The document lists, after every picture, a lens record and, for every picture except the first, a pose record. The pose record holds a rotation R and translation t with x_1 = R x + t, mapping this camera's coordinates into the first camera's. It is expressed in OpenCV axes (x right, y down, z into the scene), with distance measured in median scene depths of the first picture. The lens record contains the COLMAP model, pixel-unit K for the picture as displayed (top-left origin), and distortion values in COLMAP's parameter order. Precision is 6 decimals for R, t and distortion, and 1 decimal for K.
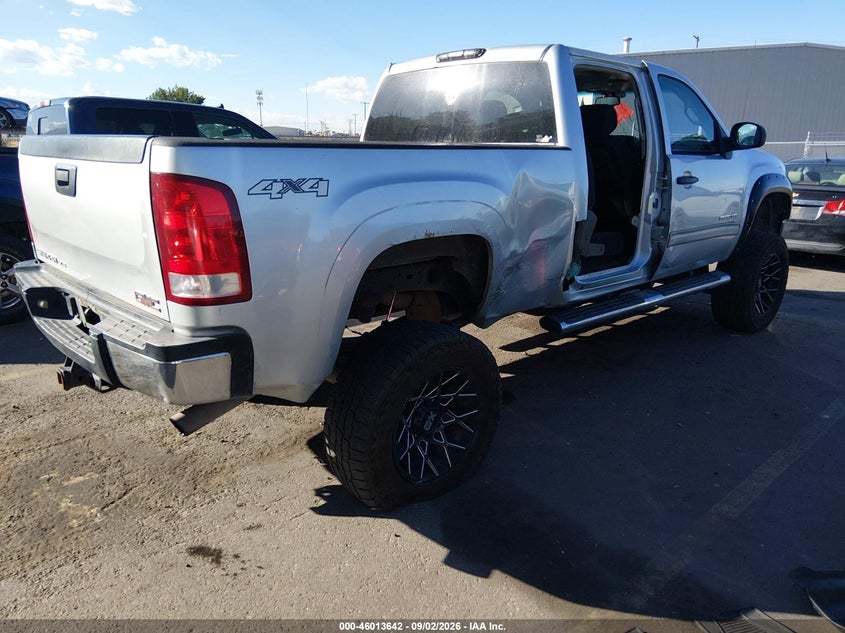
lens RADIAL K [[642.1, 0, 422.5], [0, 642.1, 316.5], [0, 0, 1]] dist [0.077764, -0.130611]
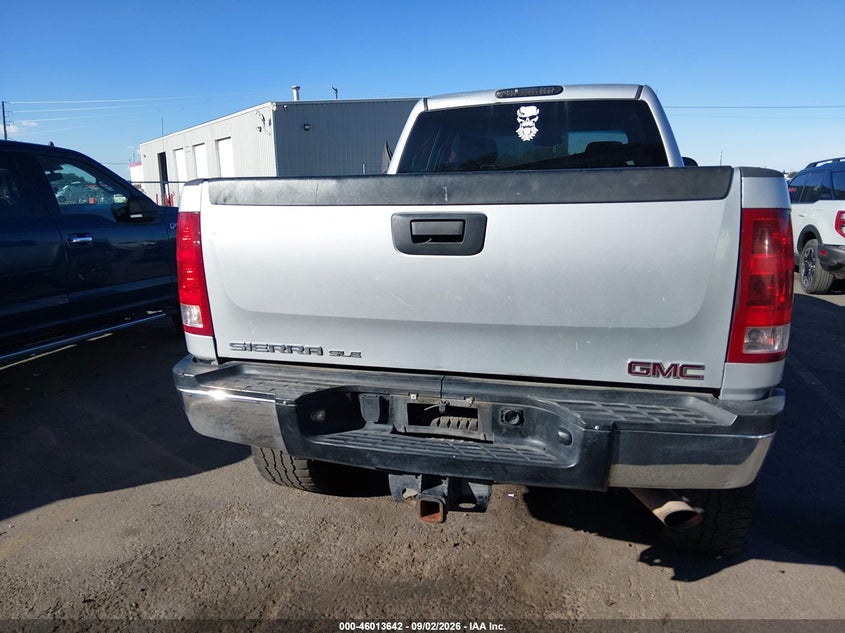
lens RADIAL K [[642.1, 0, 422.5], [0, 642.1, 316.5], [0, 0, 1]] dist [0.077764, -0.130611]
pose [[0.860162, -0.124402, 0.494617, -0.703328], [0.155549, 0.987581, -0.022119, -0.076597], [-0.485722, 0.095963, 0.868830, 0.288287]]
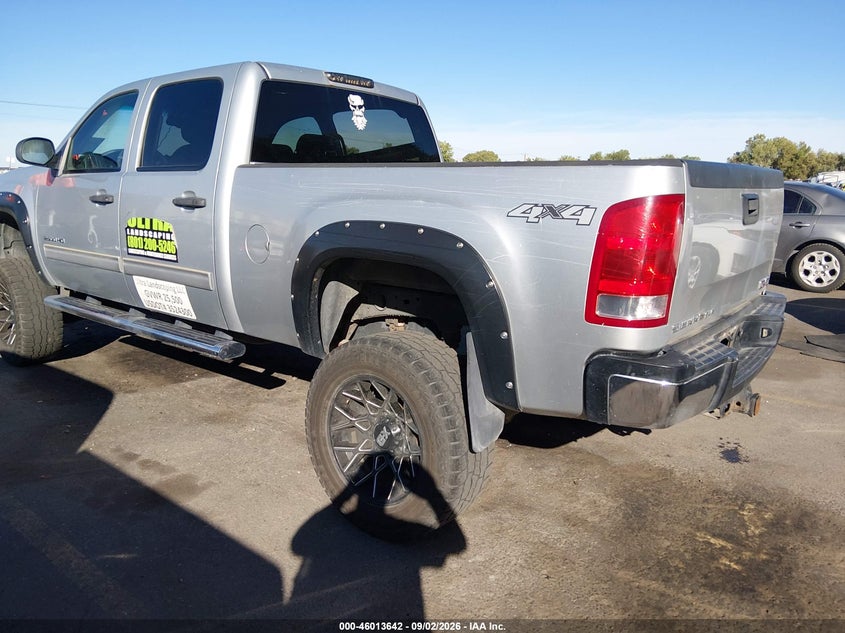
lens RADIAL K [[642.1, 0, 422.5], [0, 642.1, 316.5], [0, 0, 1]] dist [0.077764, -0.130611]
pose [[-0.139003, -0.205887, 0.968653, -1.129745], [0.239213, 0.942201, 0.234592, -0.306461], [-0.960966, 0.264323, -0.081718, 1.221555]]
